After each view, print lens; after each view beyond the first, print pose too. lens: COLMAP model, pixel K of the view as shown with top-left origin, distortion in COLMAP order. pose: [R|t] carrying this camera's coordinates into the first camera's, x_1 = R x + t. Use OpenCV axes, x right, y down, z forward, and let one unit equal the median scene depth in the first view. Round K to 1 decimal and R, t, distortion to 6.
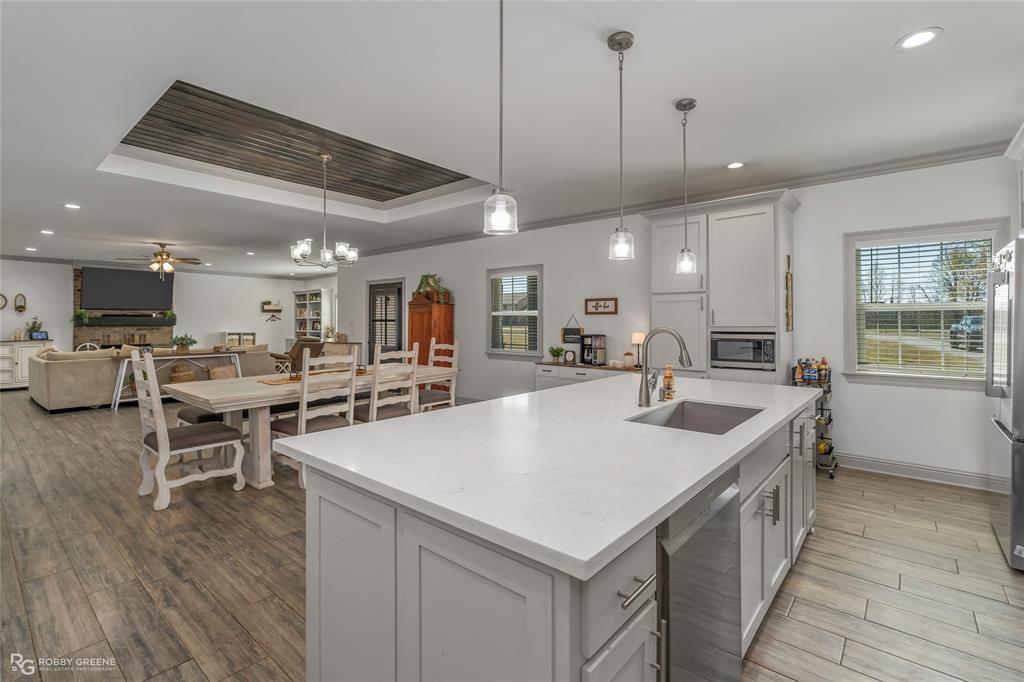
lens RADIAL K [[472.0, 0, 513.8], [0, 472.0, 320.5], [0, 0, 1]] dist [-0.001181, 0.000126]
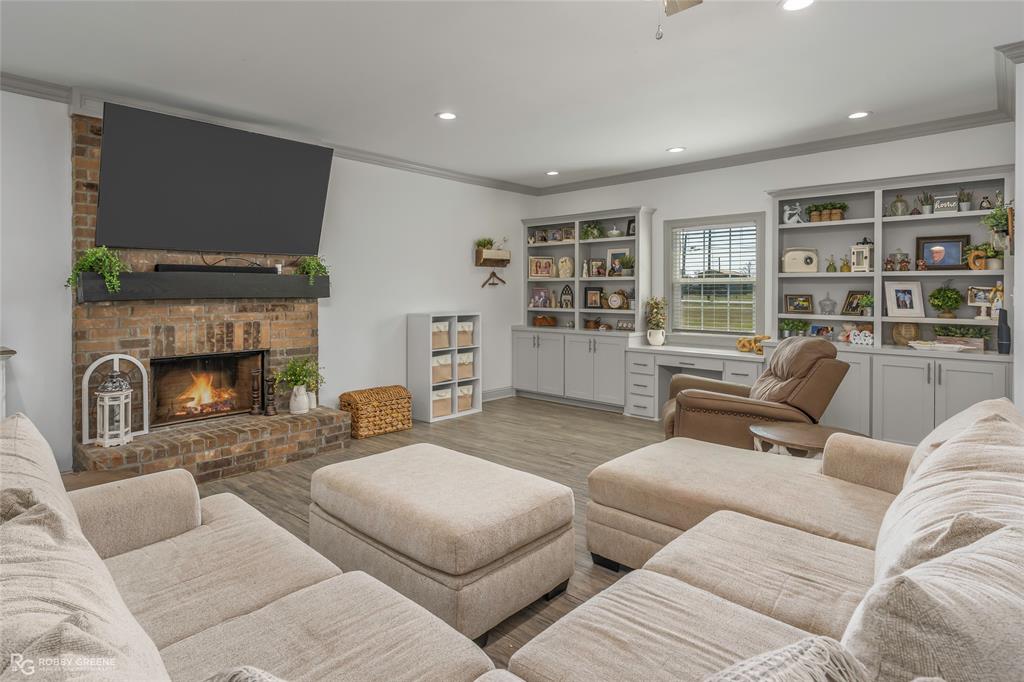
lens RADIAL K [[557.9, 0, 484.8], [0, 557.9, 293.9], [0, 0, 1]] dist [-0.005350, -0.000277]
pose [[0.998410, 0.003620, -0.056249, -0.600516], [-0.002879, 0.999908, 0.013252, 0.001565], [0.056292, -0.013069, 0.998329, 0.606792]]
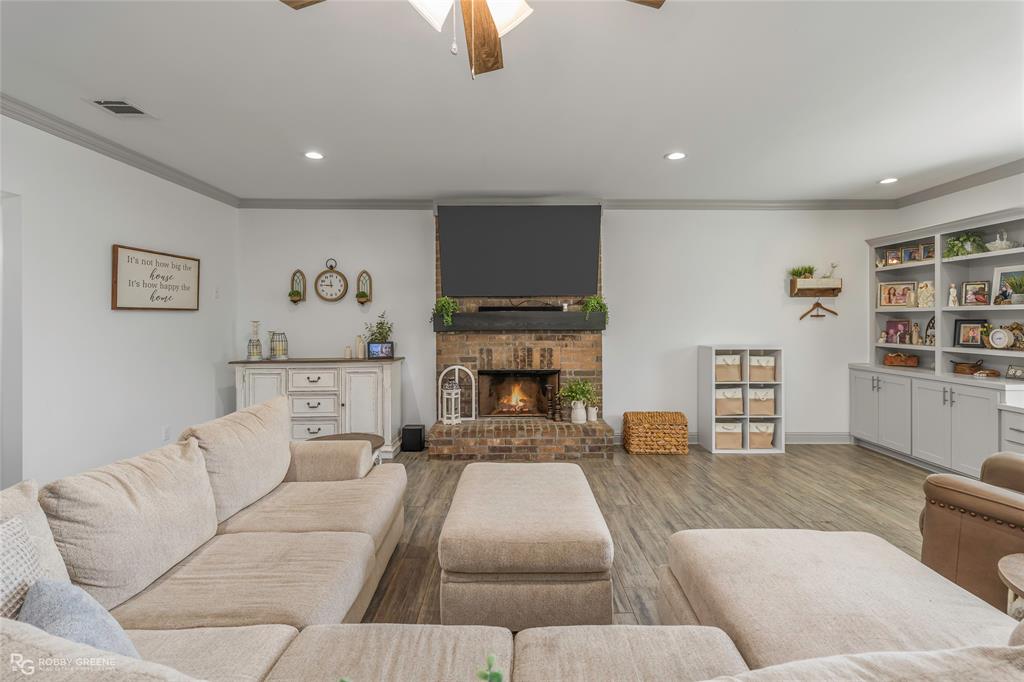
lens RADIAL K [[472.0, 0, 513.8], [0, 472.0, 320.5], [0, 0, 1]] dist [-0.001181, 0.000126]
pose [[0.652480, 0.002556, -0.757801, -0.465506], [0.006892, 0.999933, 0.009307, -0.003108], [0.757774, -0.011295, 0.652419, 0.685994]]
